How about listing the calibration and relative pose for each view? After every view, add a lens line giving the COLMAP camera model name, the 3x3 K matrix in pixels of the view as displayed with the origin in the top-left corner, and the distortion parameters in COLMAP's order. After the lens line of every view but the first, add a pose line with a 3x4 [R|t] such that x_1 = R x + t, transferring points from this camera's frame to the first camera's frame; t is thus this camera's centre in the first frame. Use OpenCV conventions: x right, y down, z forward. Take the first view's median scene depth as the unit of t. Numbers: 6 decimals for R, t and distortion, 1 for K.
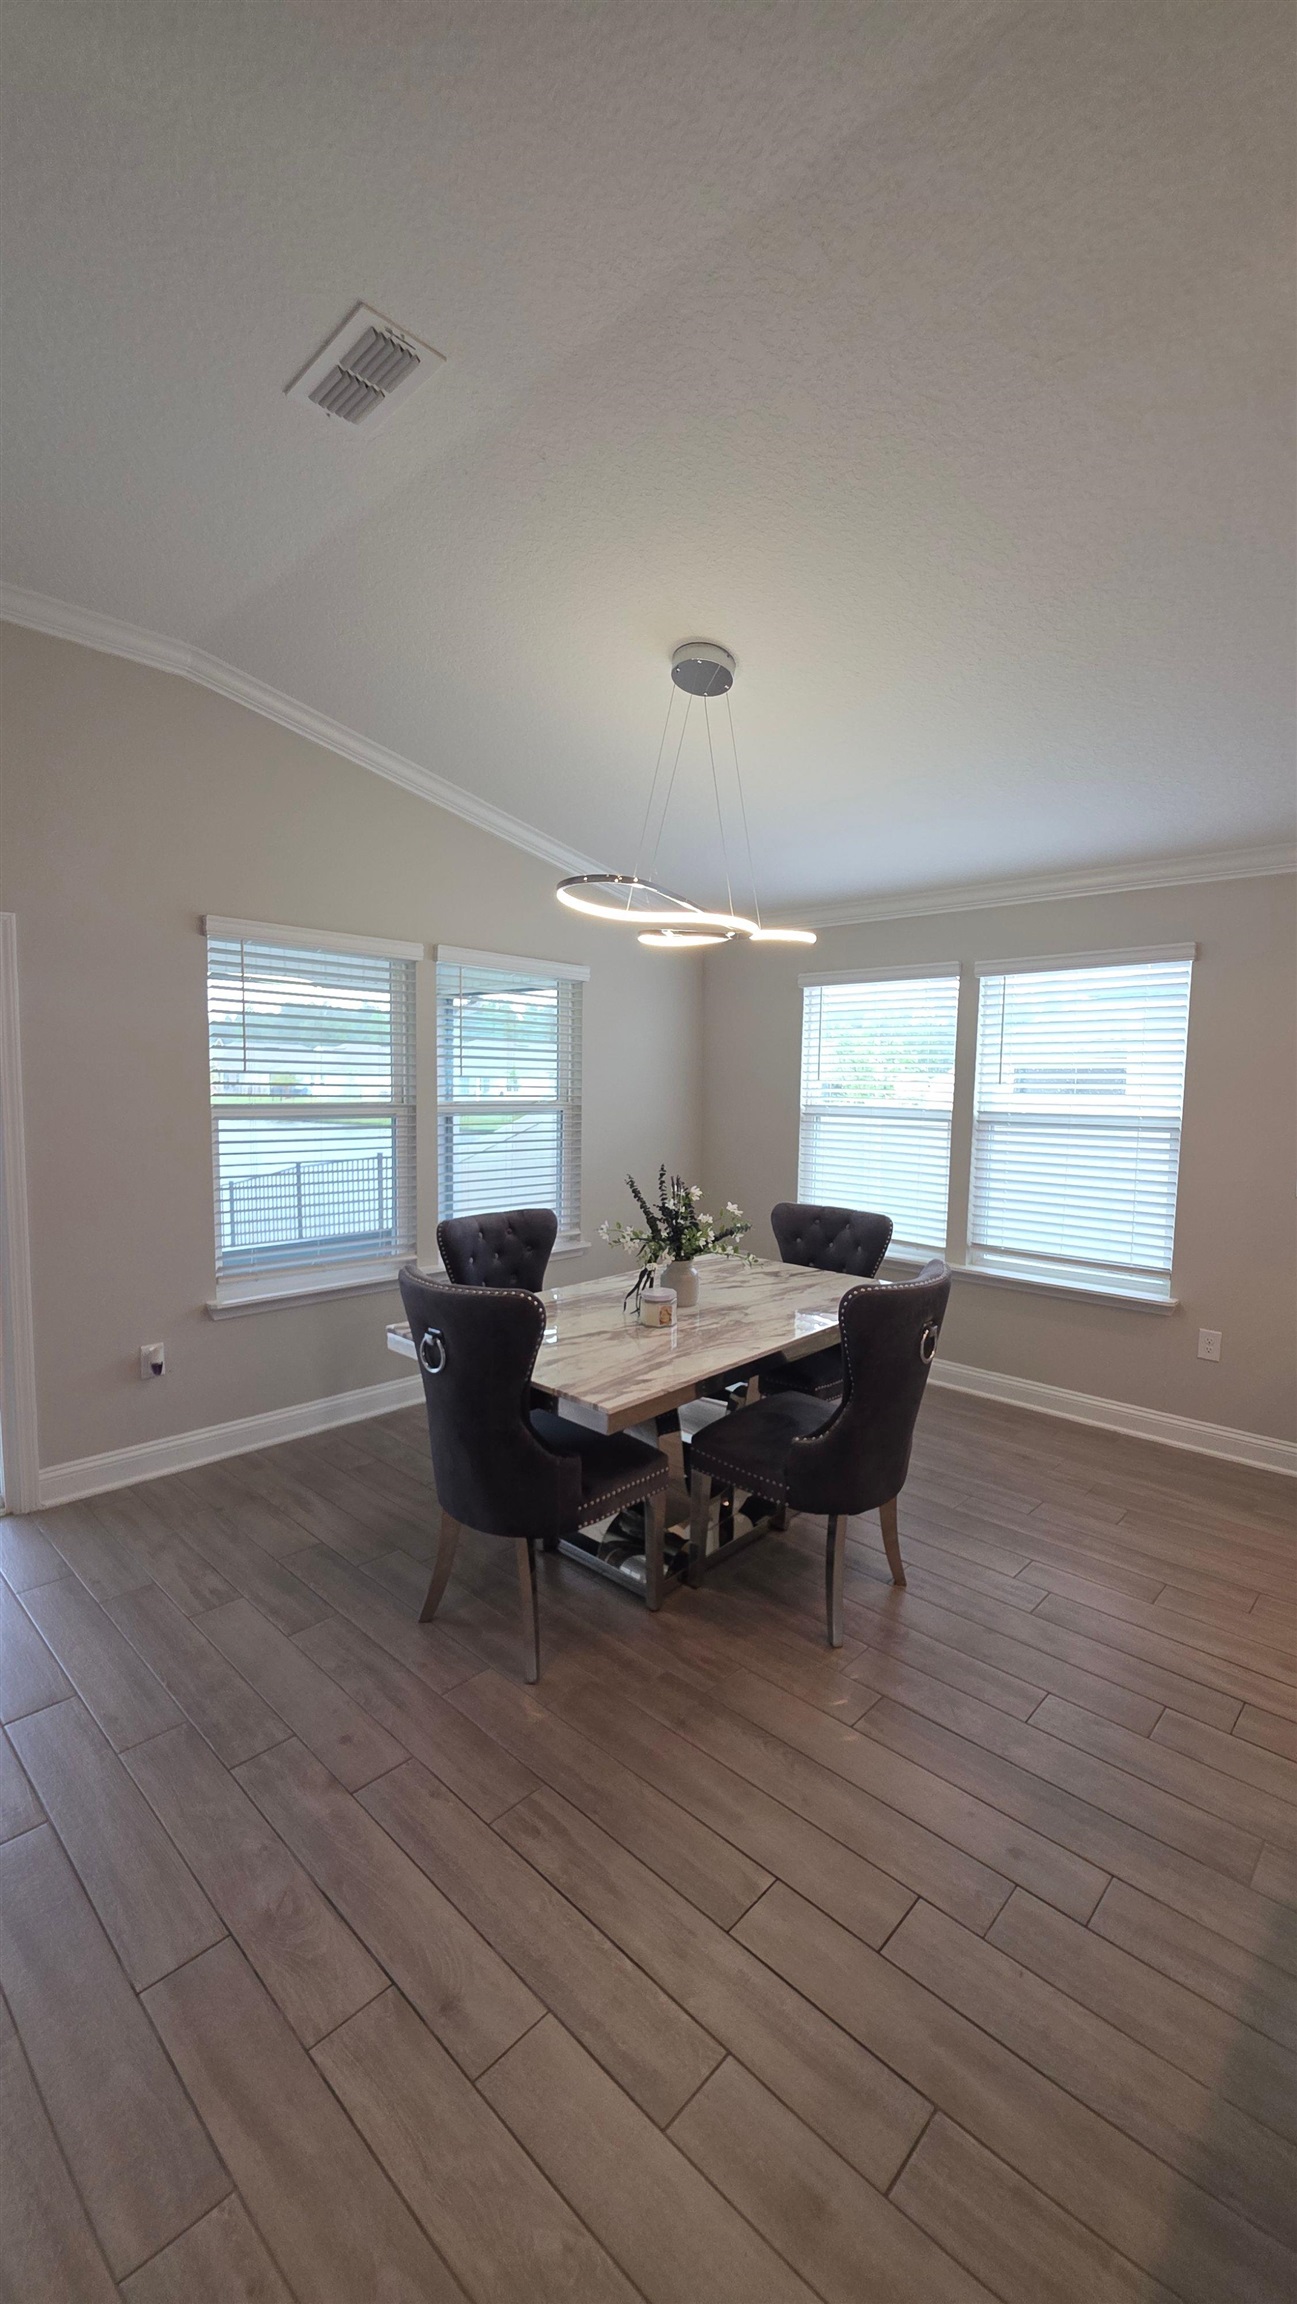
lens RADIAL K [[922.5, 0, 662.0], [0, 922.5, 1160.4], [0, 0, 1]] dist [0.007249, -0.004922]
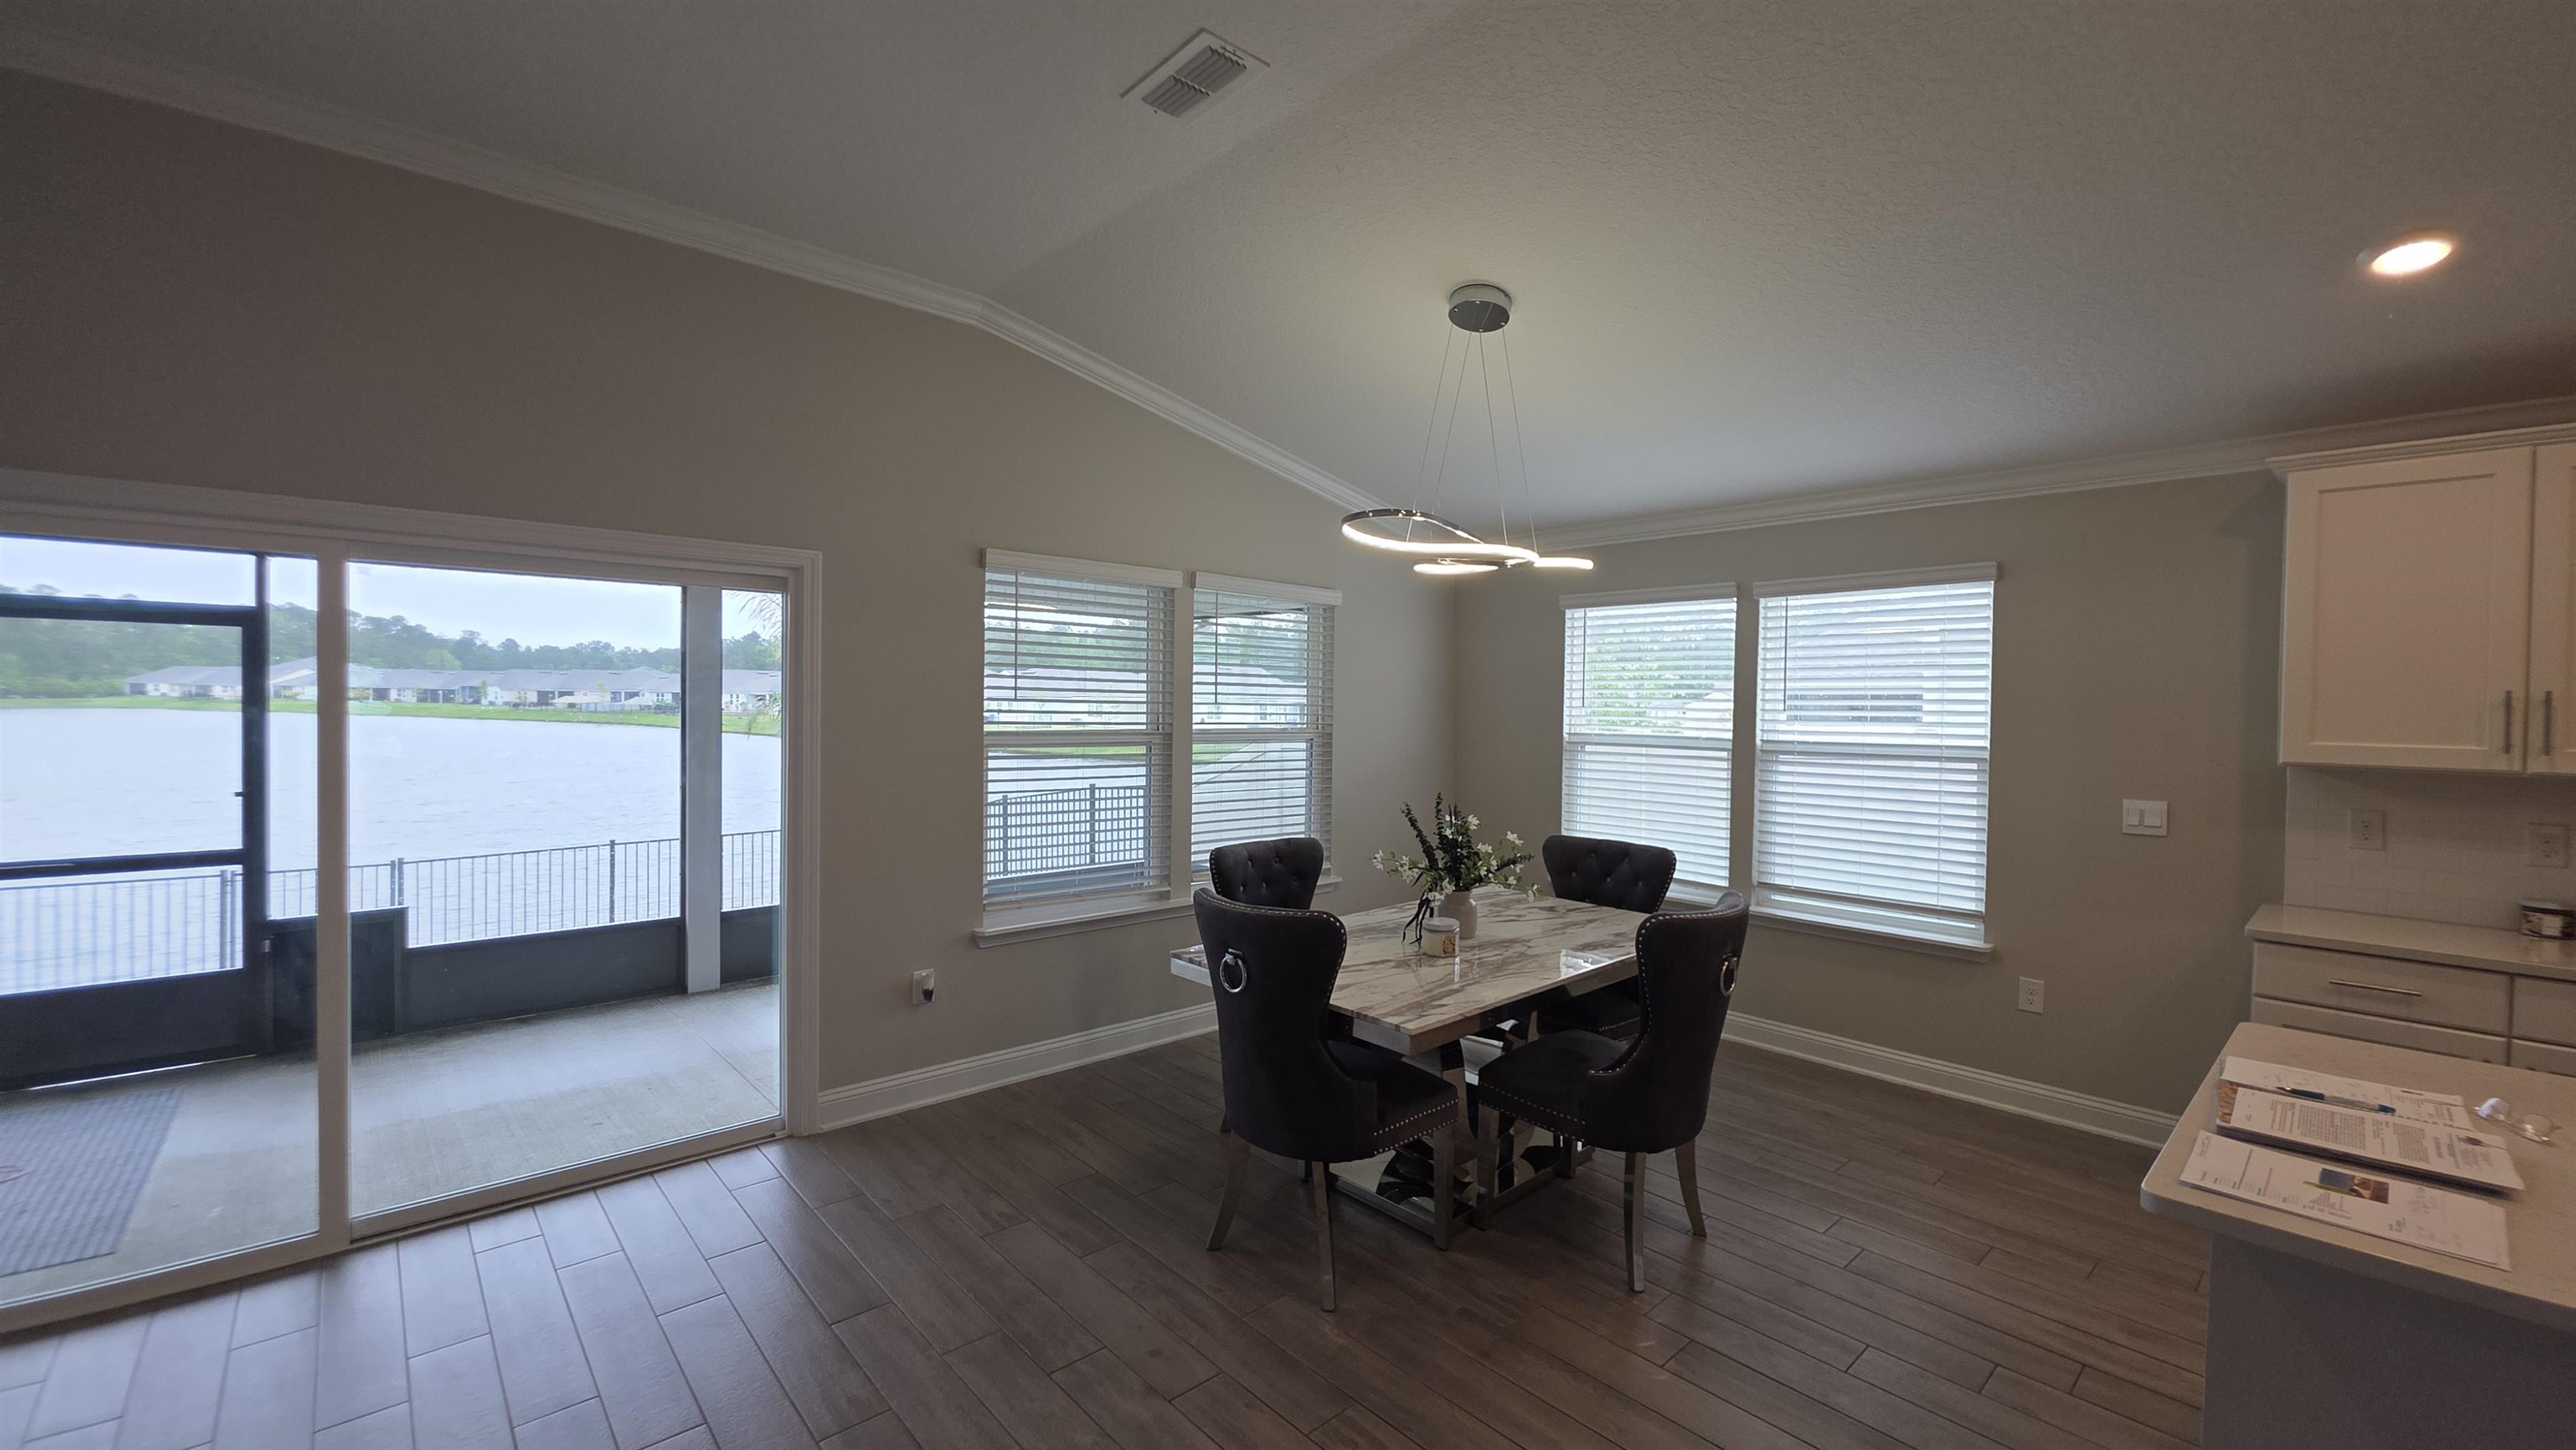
lens RADIAL K [[1031.5, 0, 1295.8], [0, 1031.5, 722.5], [0, 0, 1]] dist [0.007249, -0.004922]
pose [[0.996894, -0.000202, -0.078750, -0.066482], [-0.005372, 0.997493, -0.070560, 0.007960], [0.078566, 0.070764, 0.994394, -0.117313]]
